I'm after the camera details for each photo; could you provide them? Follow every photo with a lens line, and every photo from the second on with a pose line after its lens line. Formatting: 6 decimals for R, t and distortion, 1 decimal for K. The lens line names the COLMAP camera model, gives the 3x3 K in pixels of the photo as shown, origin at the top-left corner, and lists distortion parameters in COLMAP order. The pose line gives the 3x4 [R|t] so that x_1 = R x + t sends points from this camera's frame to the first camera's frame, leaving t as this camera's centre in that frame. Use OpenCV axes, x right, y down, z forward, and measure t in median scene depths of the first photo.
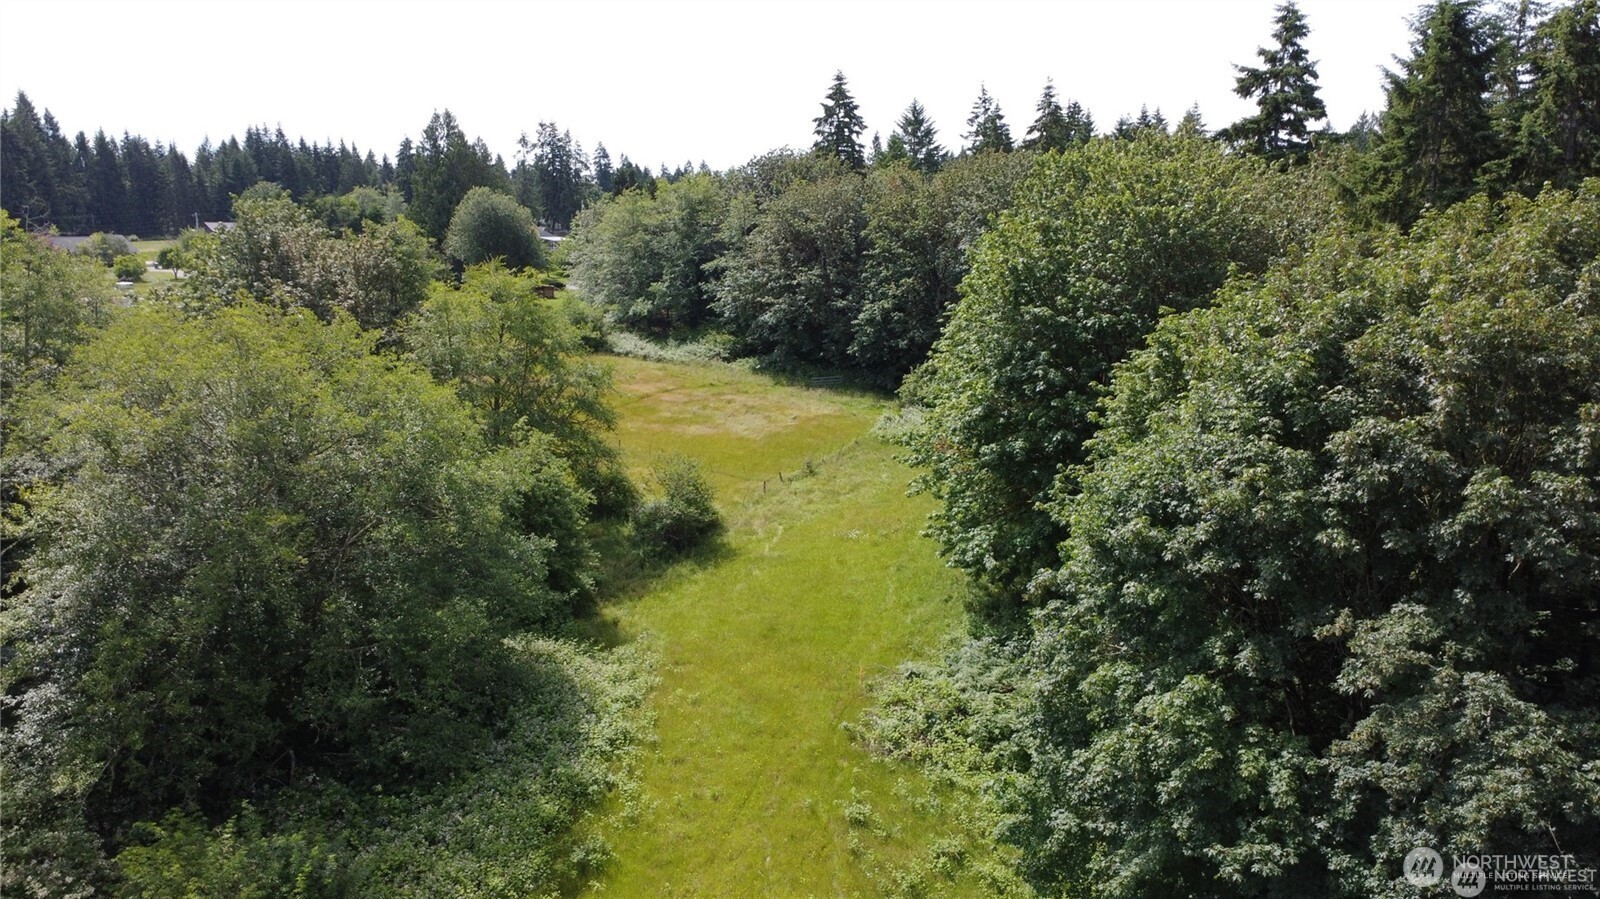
lens RADIAL K [[1190.8, 0, 804.1], [0, 1190.8, 444.7], [0, 0, 1]] dist [0.002626, 0.011281]
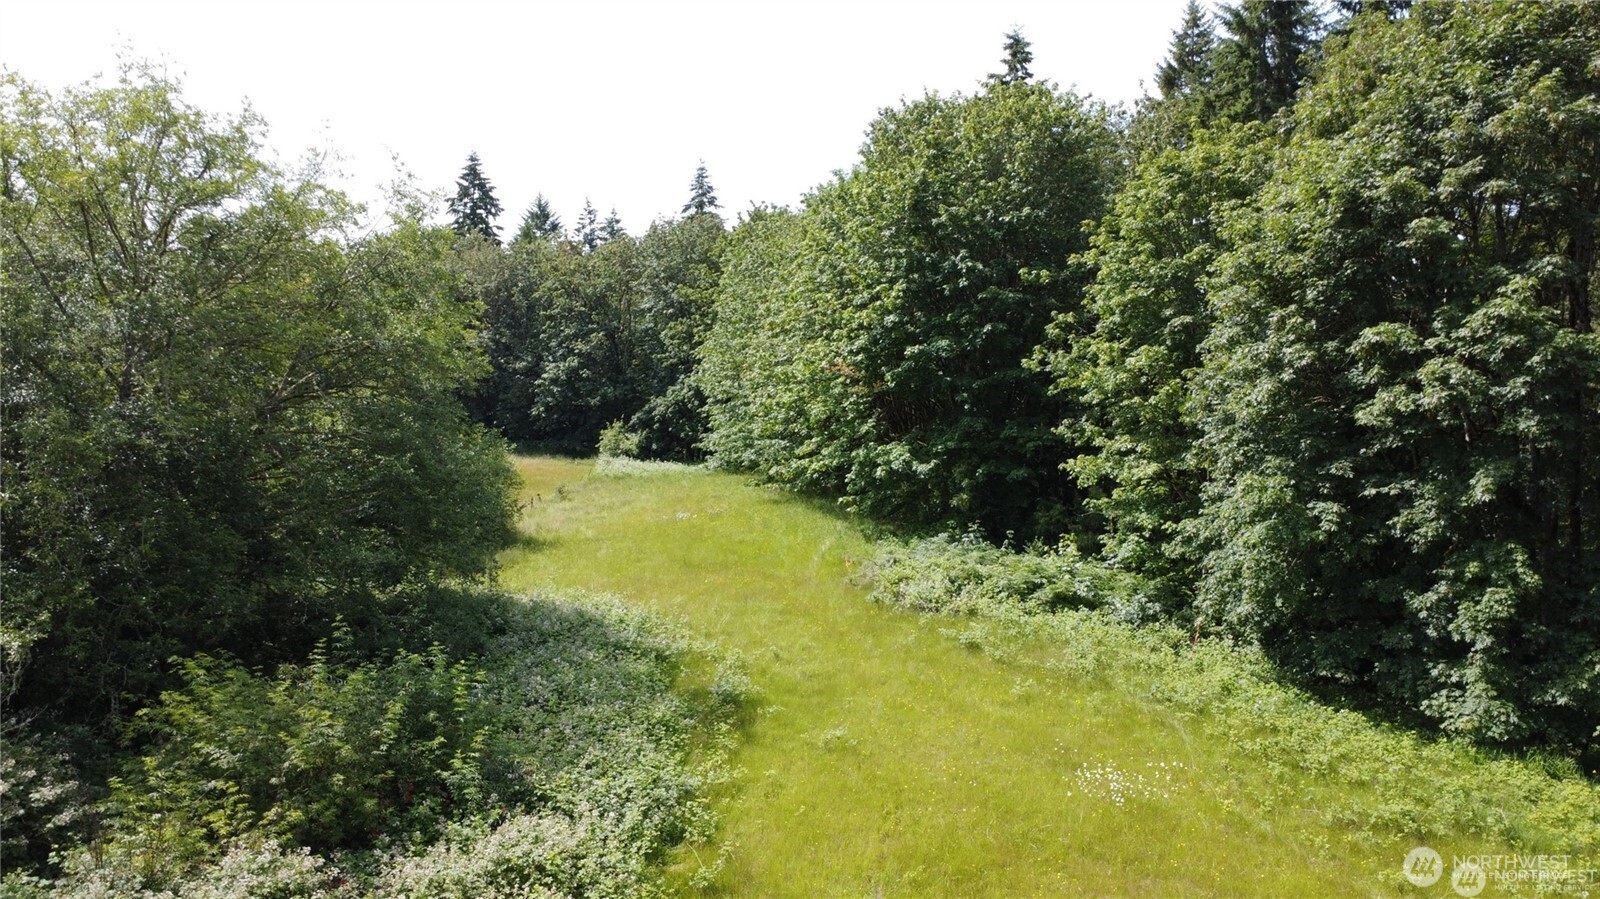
lens RADIAL K [[1190.8, 0, 804.1], [0, 1190.8, 444.7], [0, 0, 1]] dist [0.002626, 0.011281]
pose [[0.916548, -0.022702, 0.399280, -0.140362], [0.083210, 0.987363, -0.134870, 0.089681], [-0.391173, 0.156838, 0.906855, 0.067456]]
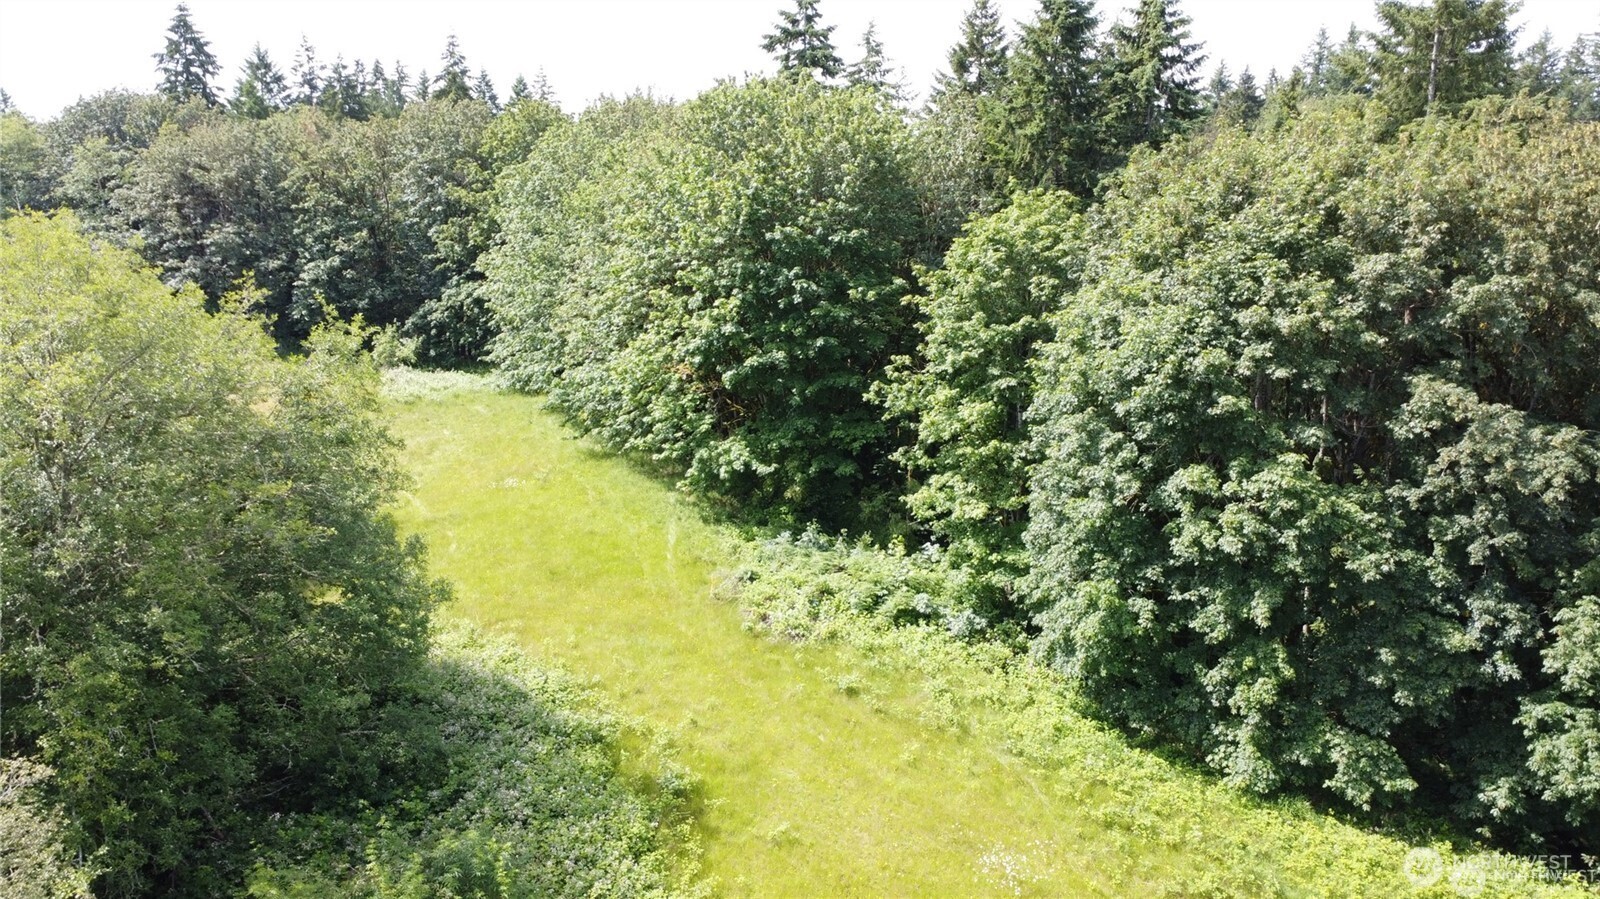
lens RADIAL K [[1190.8, 0, 804.1], [0, 1190.8, 444.7], [0, 0, 1]] dist [0.002626, 0.011281]
pose [[0.798353, -0.126829, 0.588682, -0.194587], [0.114055, 0.991722, 0.058985, 0.008549], [-0.591289, 0.020051, 0.806210, 0.048777]]
